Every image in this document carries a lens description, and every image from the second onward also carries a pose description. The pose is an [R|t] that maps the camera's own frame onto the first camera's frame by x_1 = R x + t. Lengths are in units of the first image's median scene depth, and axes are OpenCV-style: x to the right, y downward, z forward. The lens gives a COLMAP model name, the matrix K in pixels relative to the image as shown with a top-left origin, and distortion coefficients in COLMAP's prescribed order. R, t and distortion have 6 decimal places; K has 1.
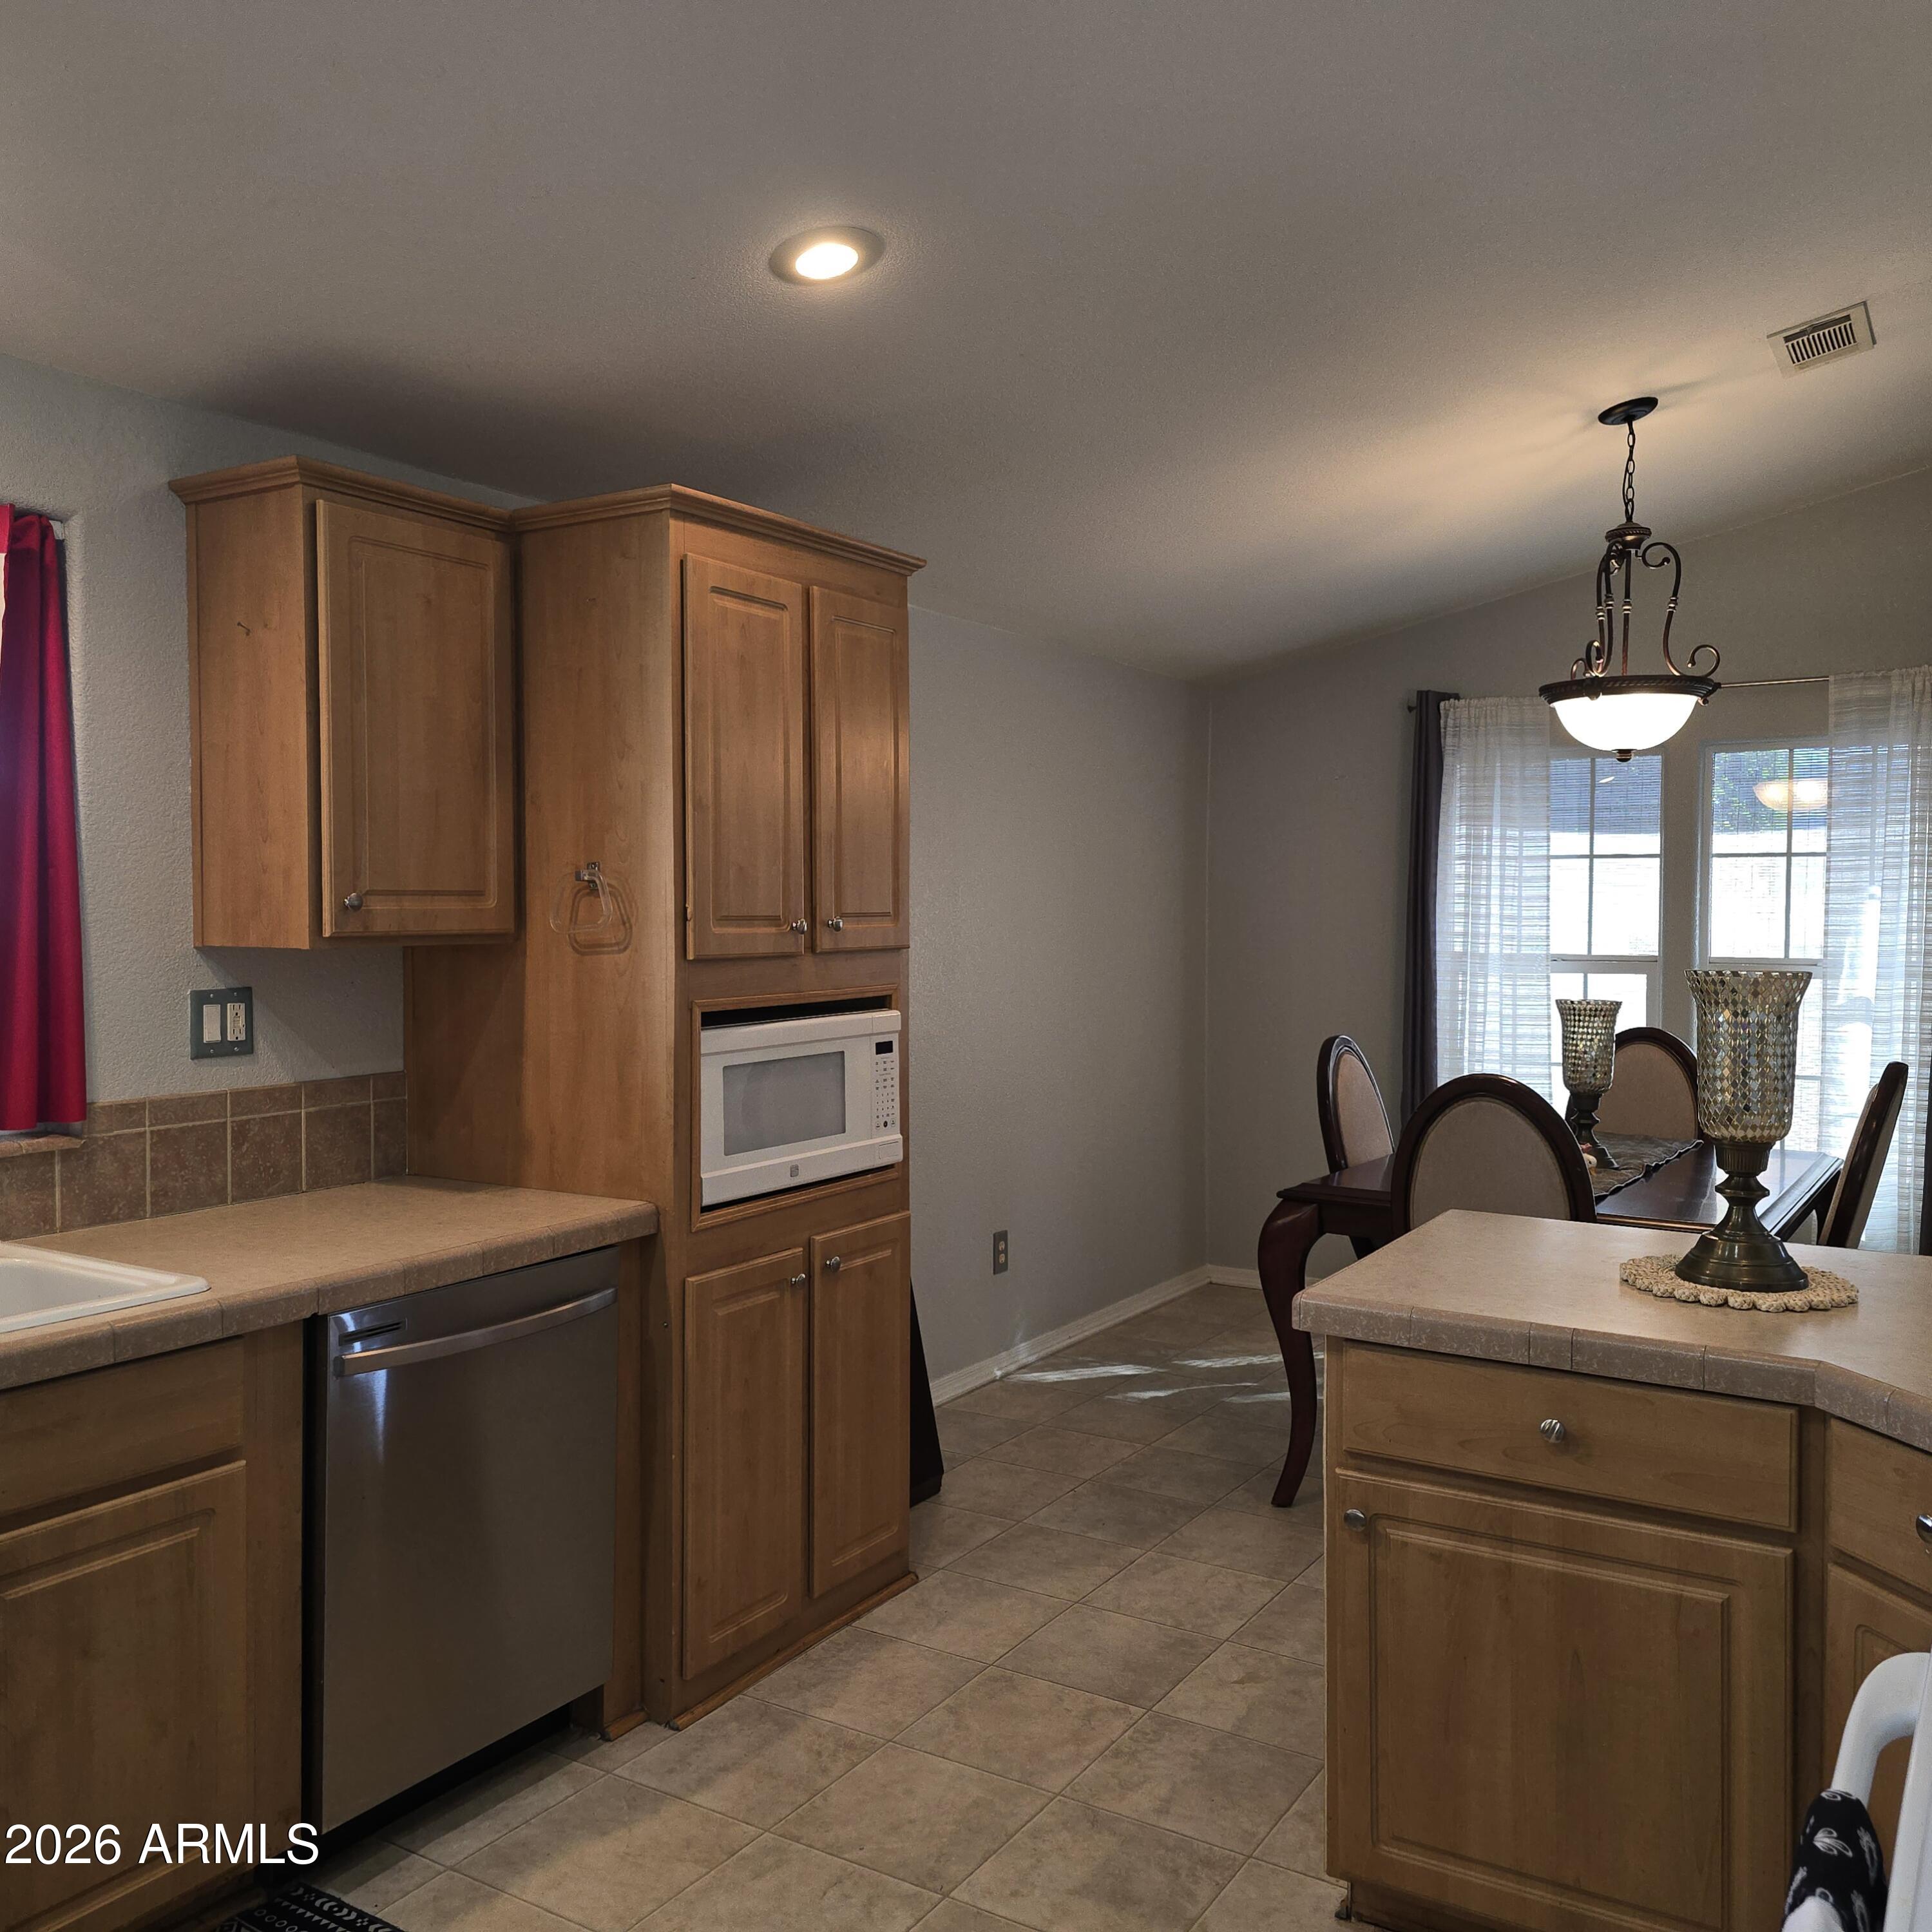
lens RADIAL K [[1730.8, 0, 951.8], [0, 1730.8, 961.0], [0, 0, 1]] dist [0.086694, -0.103053]
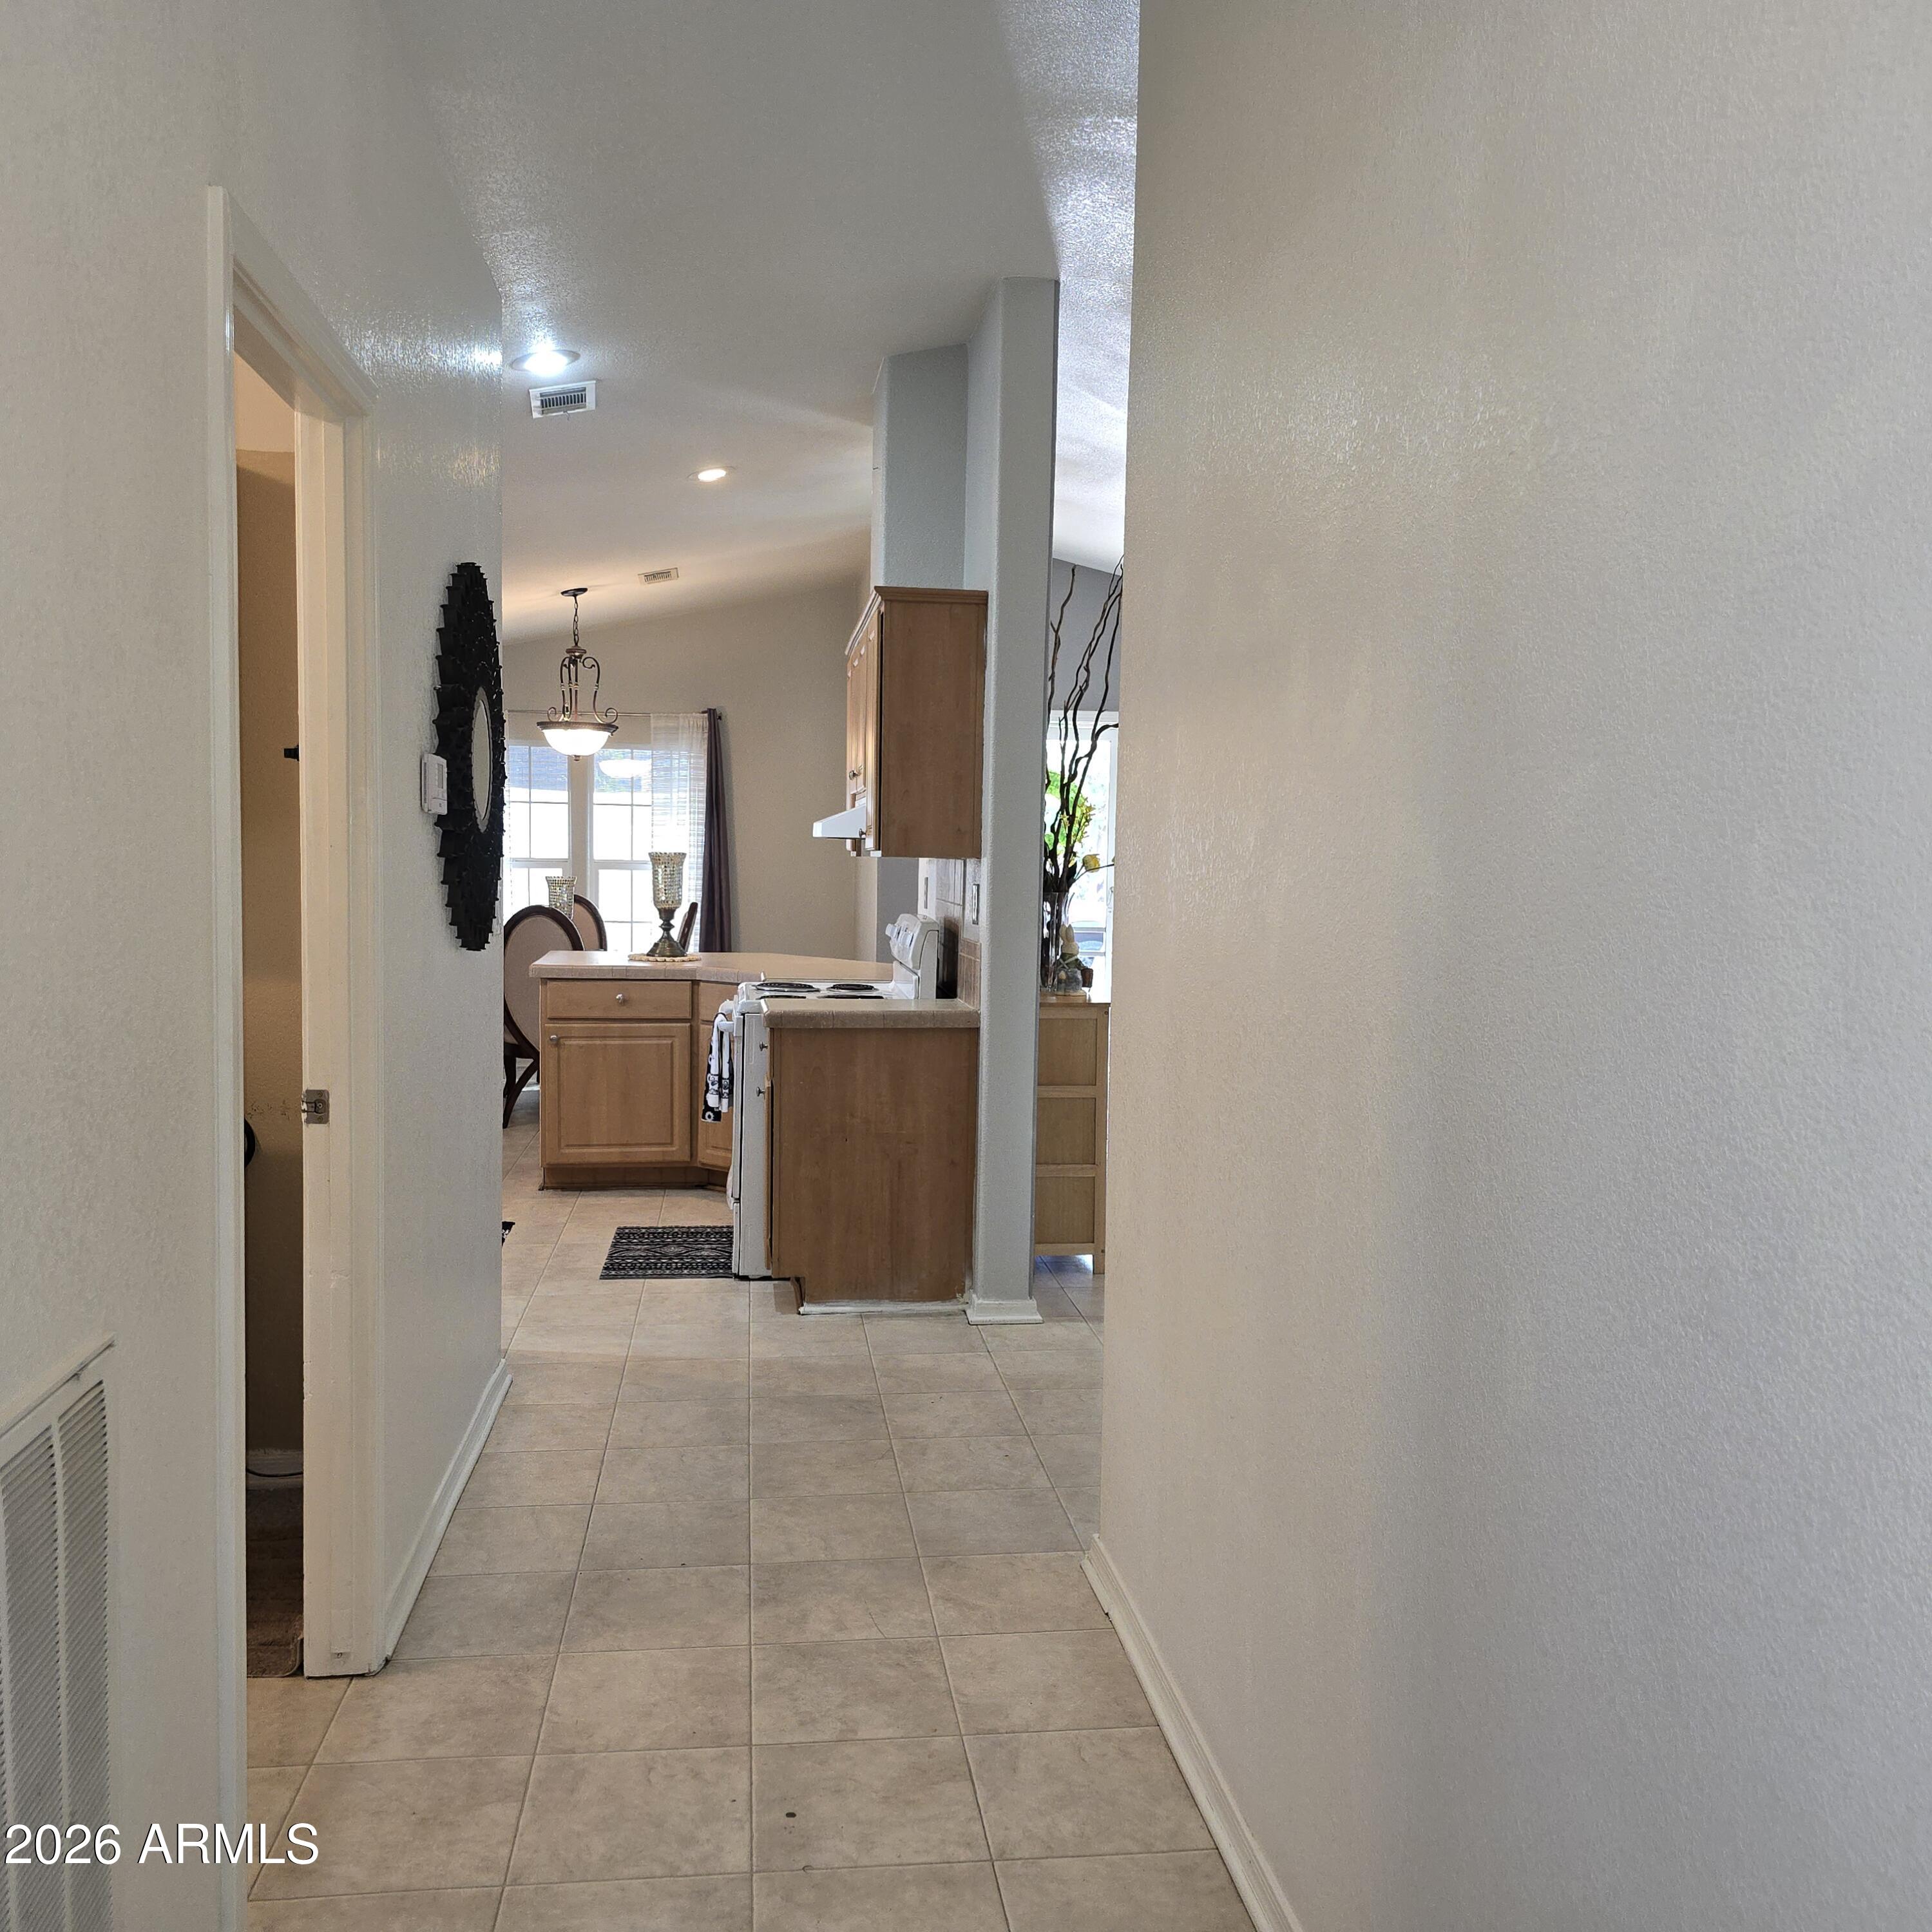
lens RADIAL K [[1730.8, 0, 973.7], [0, 1730.8, 971.7], [0, 0, 1]] dist [0.086694, -0.103053]
pose [[0.770768, -0.035737, 0.636113, -0.461474], [0.004673, 0.998716, 0.050447, 0.027670], [-0.637099, -0.035911, 0.769945, -0.721914]]
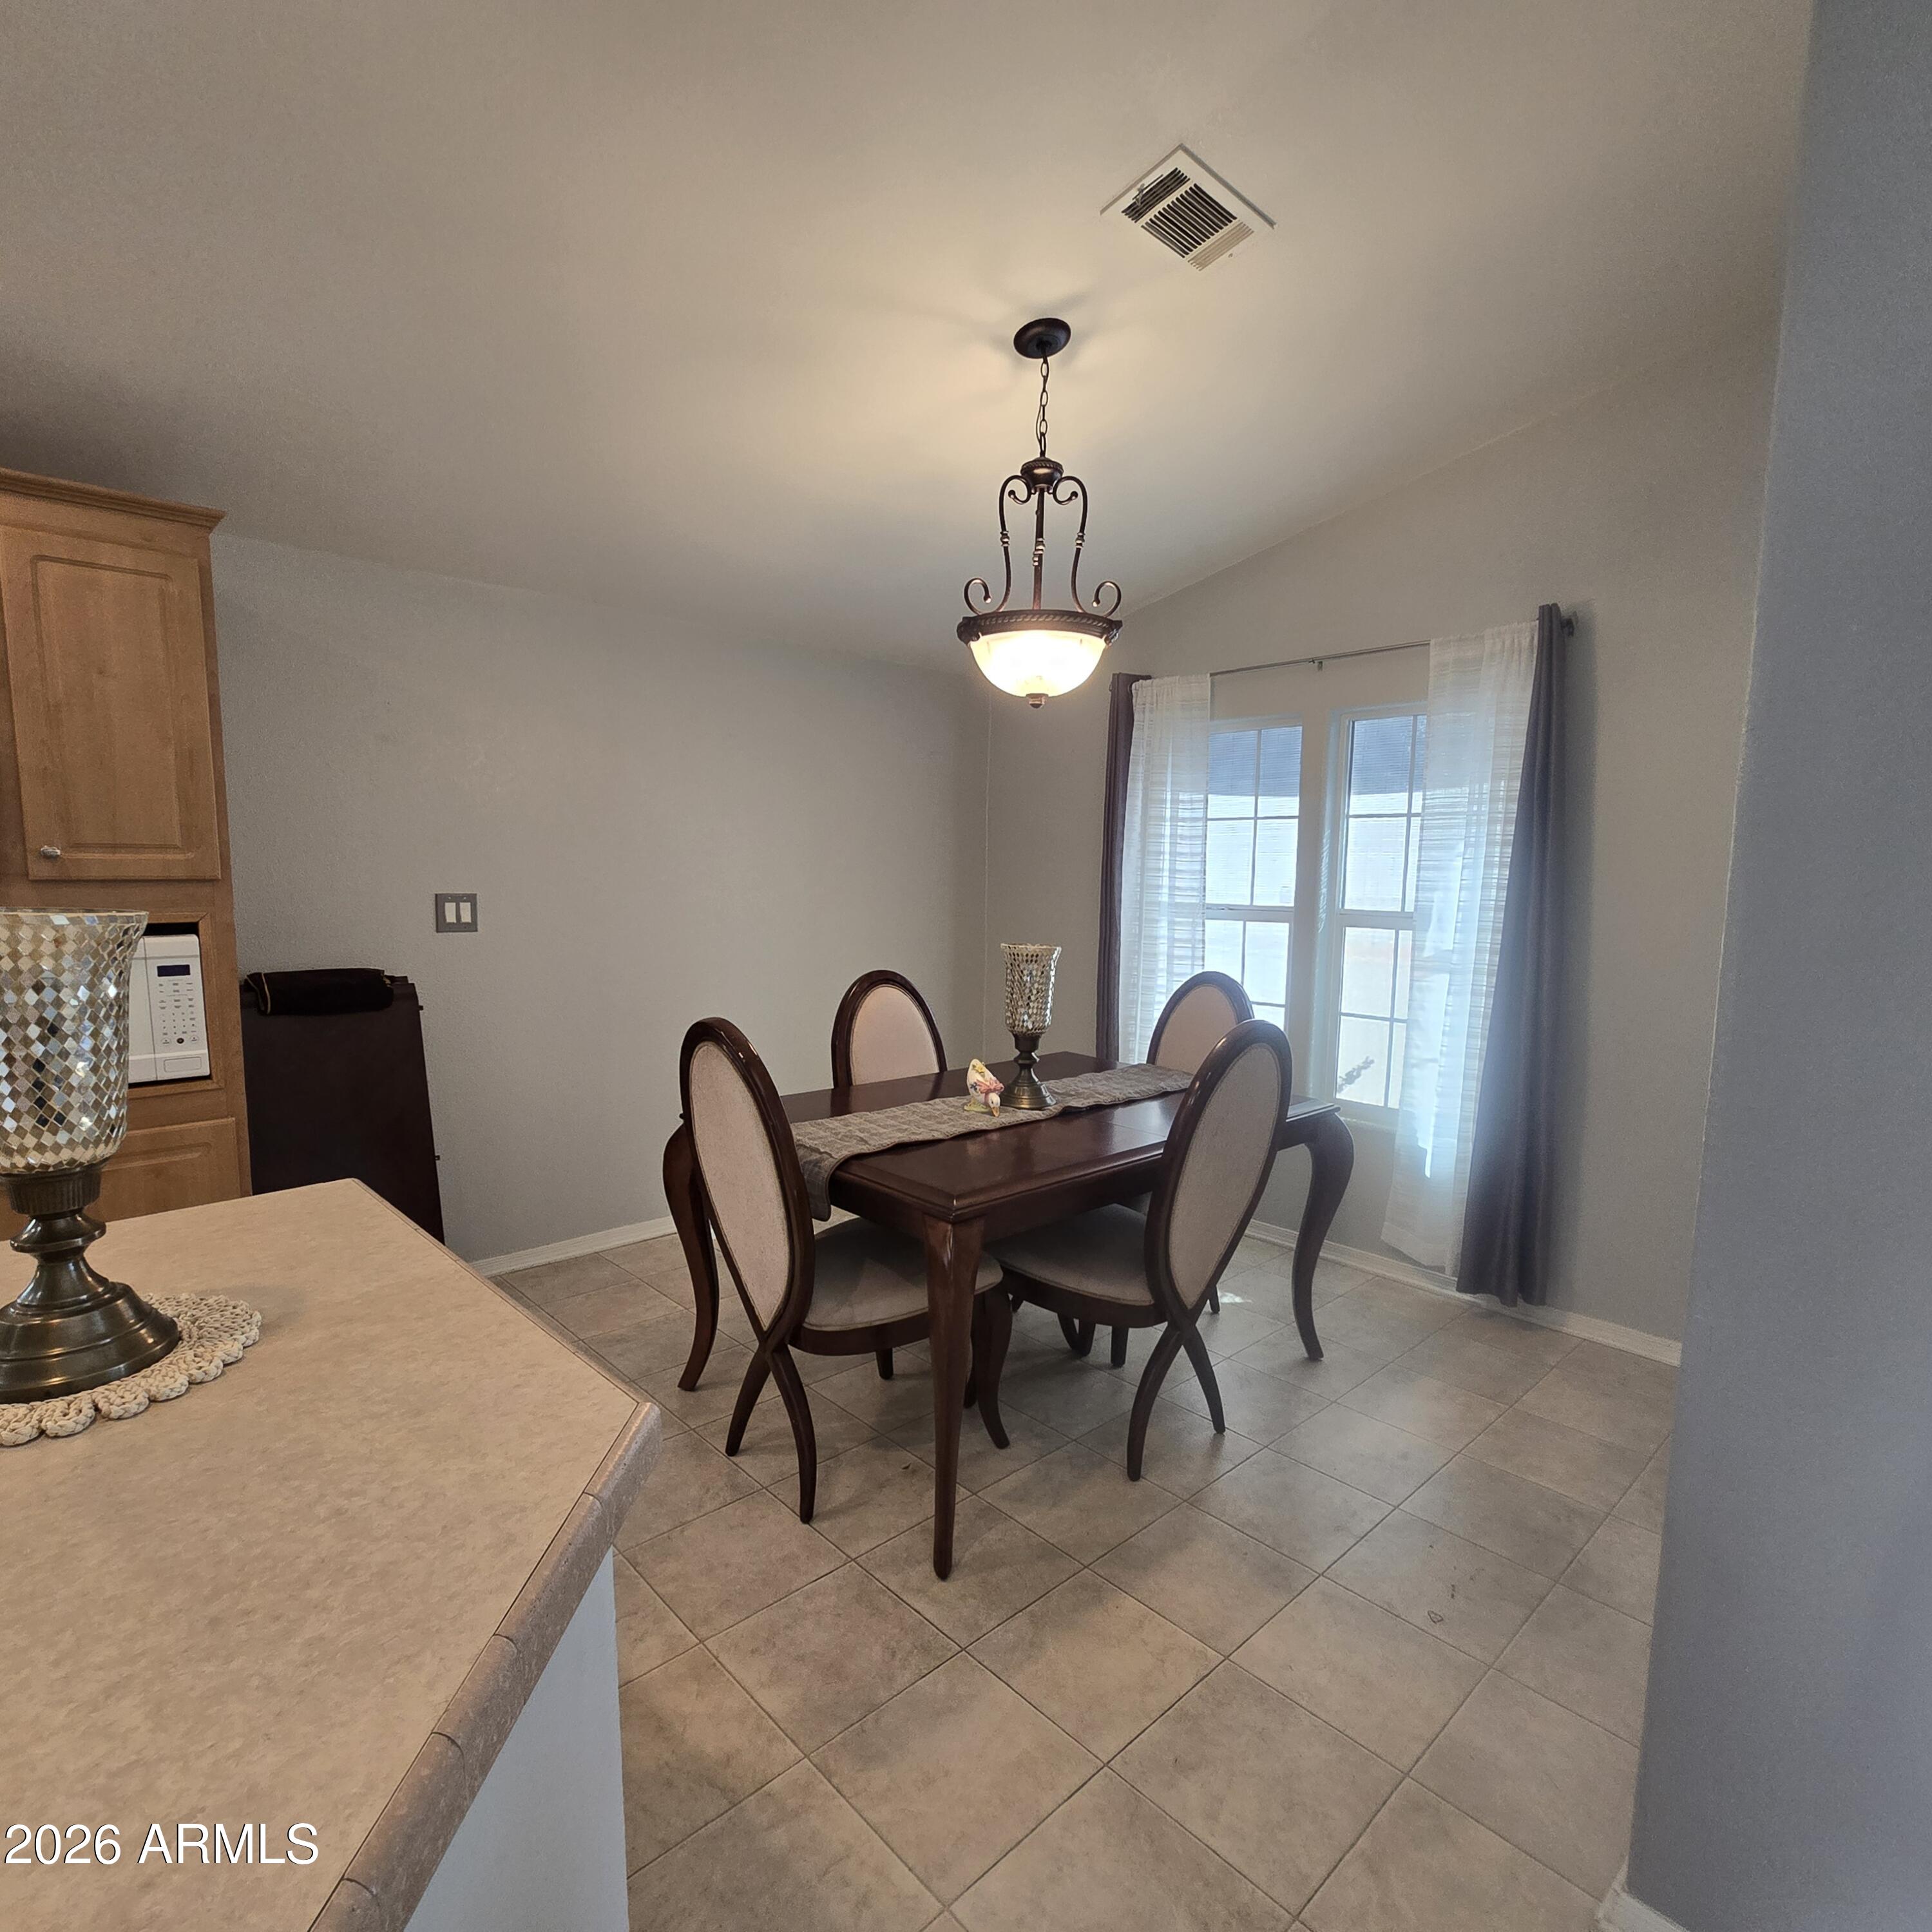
lens RADIAL K [[1058.7, 0, 975.7], [0, 1058.7, 992.4], [0, 0, 1]] dist [-0.003875, 0.001780]
pose [[0.968925, 0.041100, -0.243918, 0.401690], [-0.020702, 0.996114, 0.085608, -0.002474], [0.246488, -0.077898, 0.966010, 0.315777]]
